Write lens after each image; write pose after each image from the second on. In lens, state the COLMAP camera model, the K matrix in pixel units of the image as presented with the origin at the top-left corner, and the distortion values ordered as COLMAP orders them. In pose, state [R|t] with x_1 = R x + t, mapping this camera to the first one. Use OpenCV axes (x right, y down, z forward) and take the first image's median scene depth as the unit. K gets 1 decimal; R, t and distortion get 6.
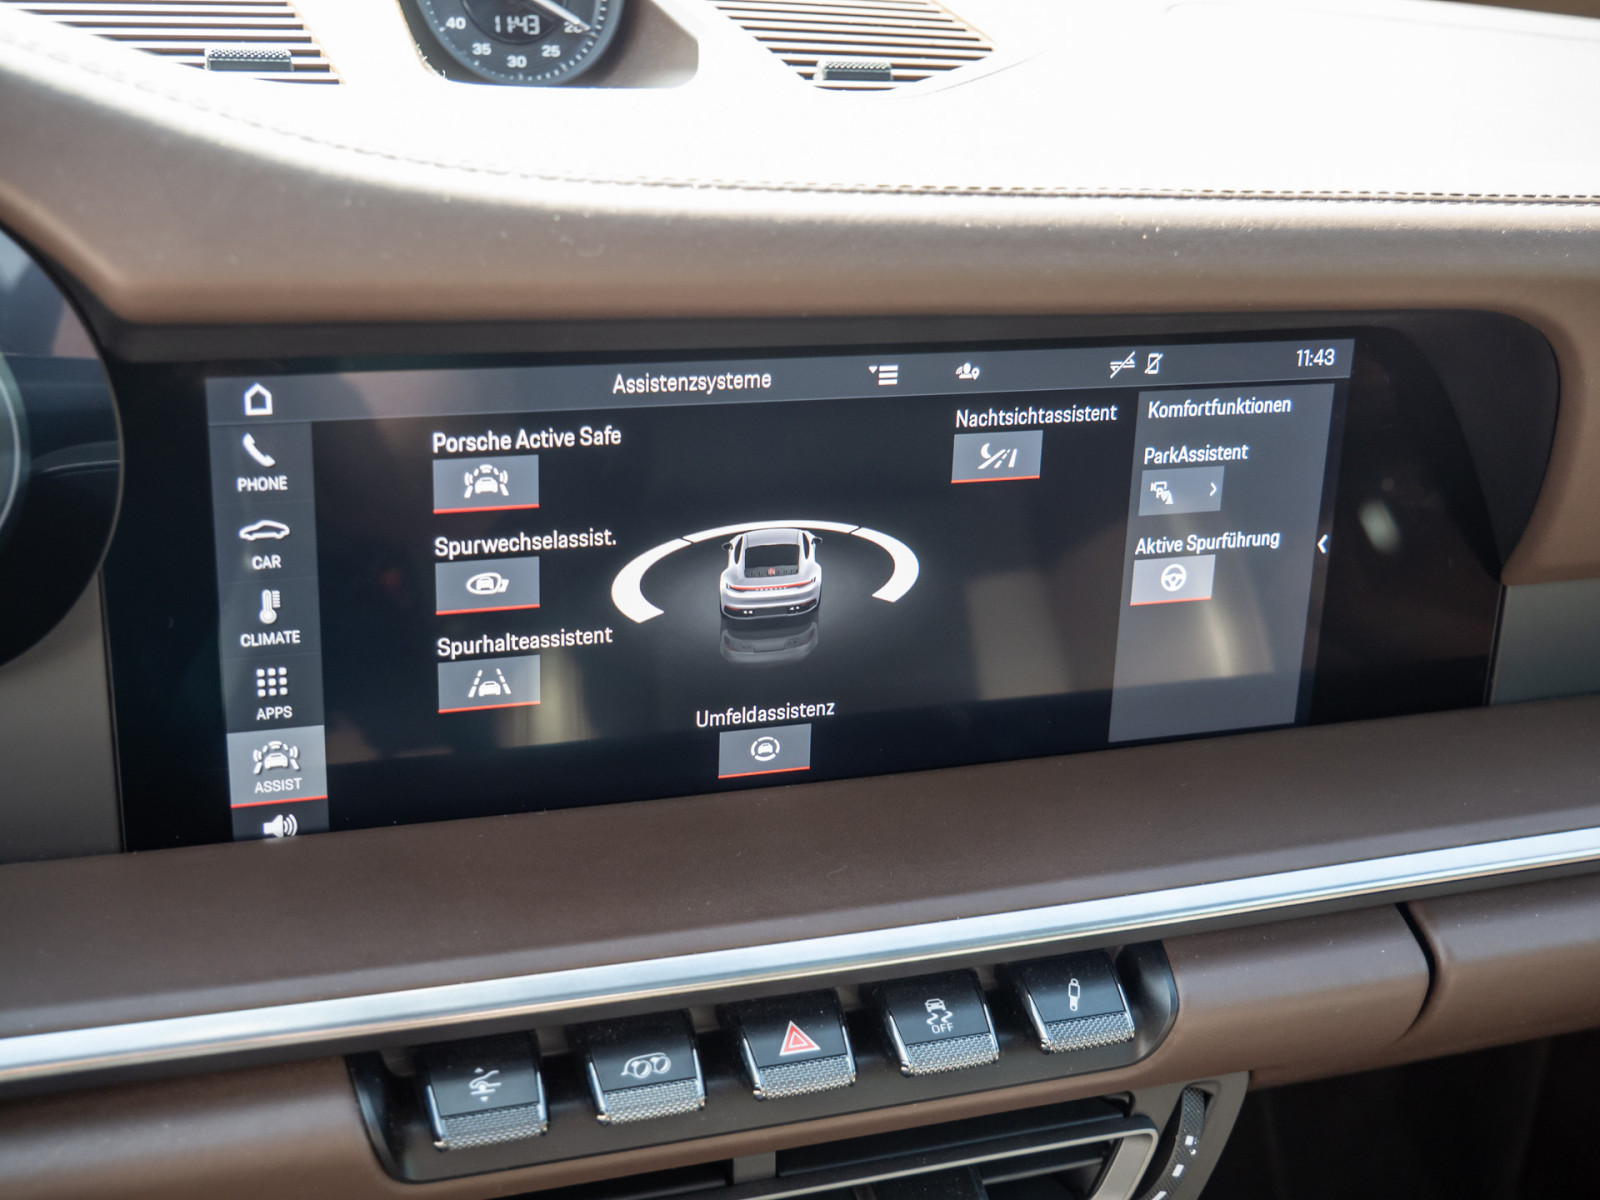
lens RADIAL K [[1948.7, 0, 802.1], [0, 1948.7, 603.1], [0, 0, 1]] dist [0.004845, 0.000000]
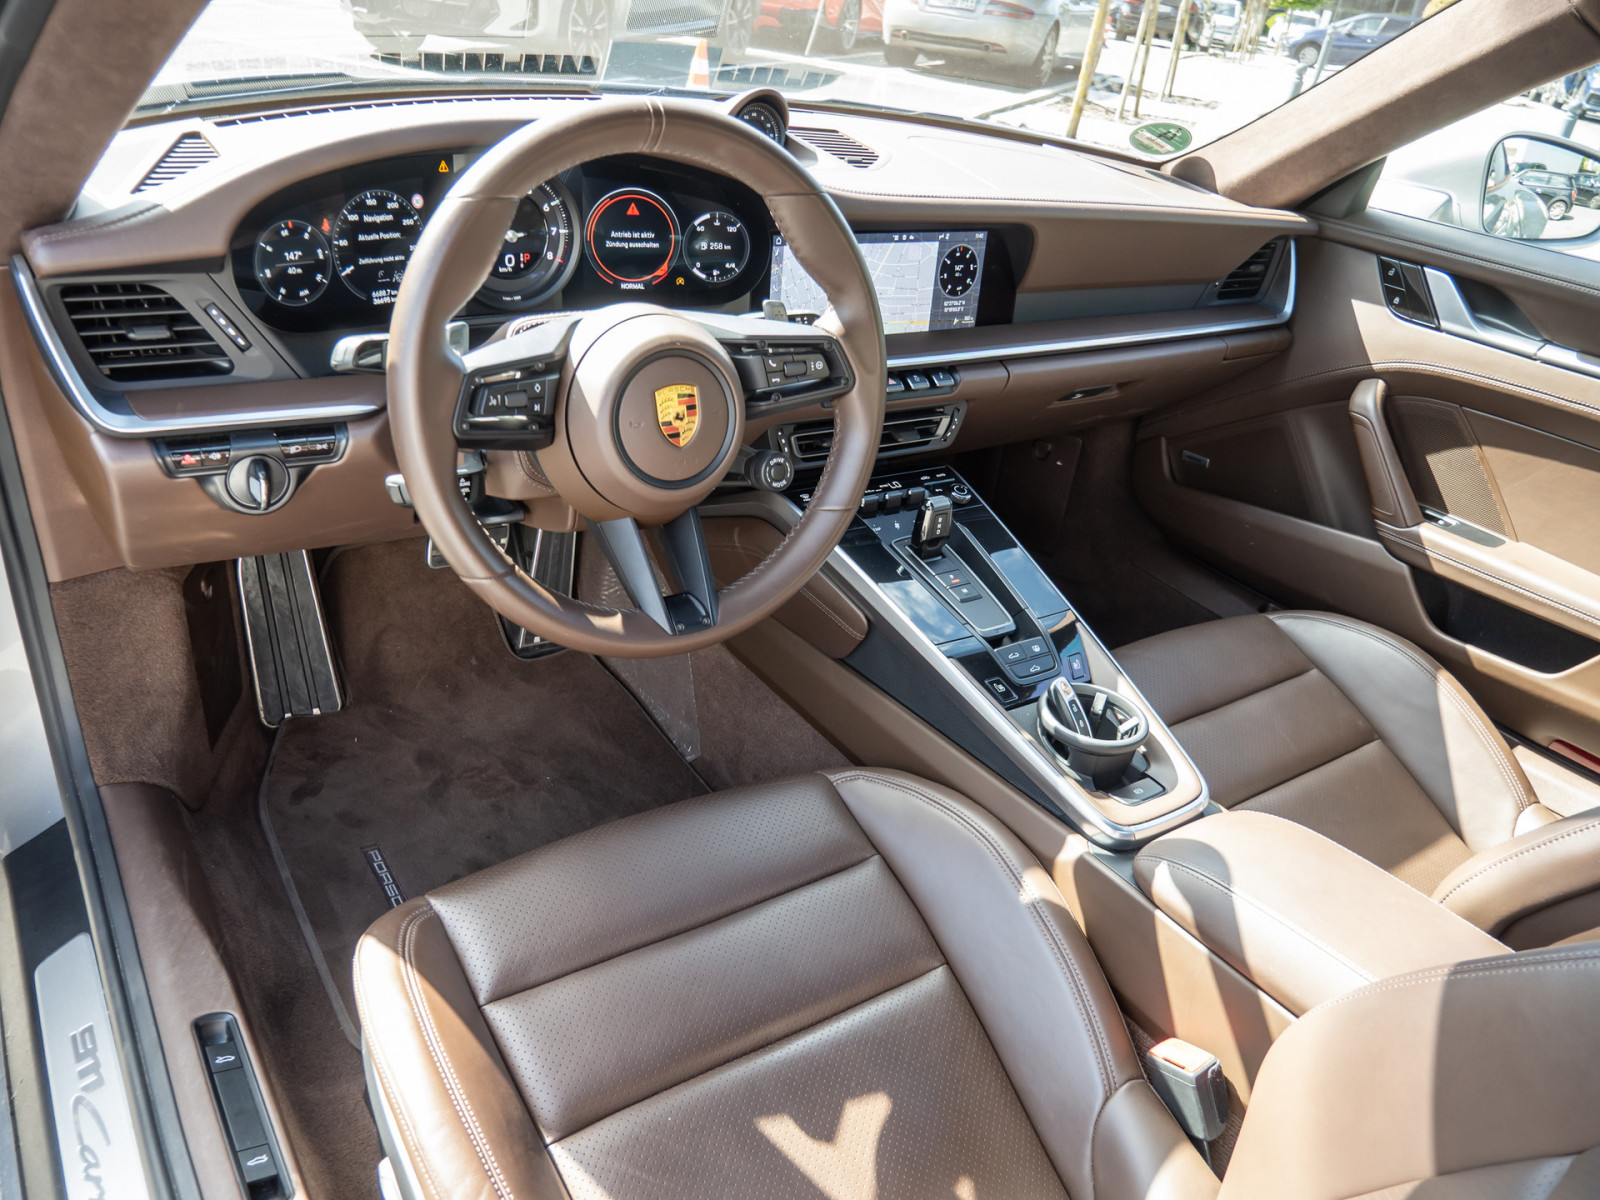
lens RADIAL K [[1148.3, 0, 791.4], [0, 1148.3, 627.2], [0, 0, 1]] dist [-0.066397, 0.031690]
pose [[0.967791, -0.081334, 0.238255, -0.920038], [0.040676, 0.984458, 0.170842, 0.318157], [-0.248448, -0.155648, 0.956058, -1.636981]]
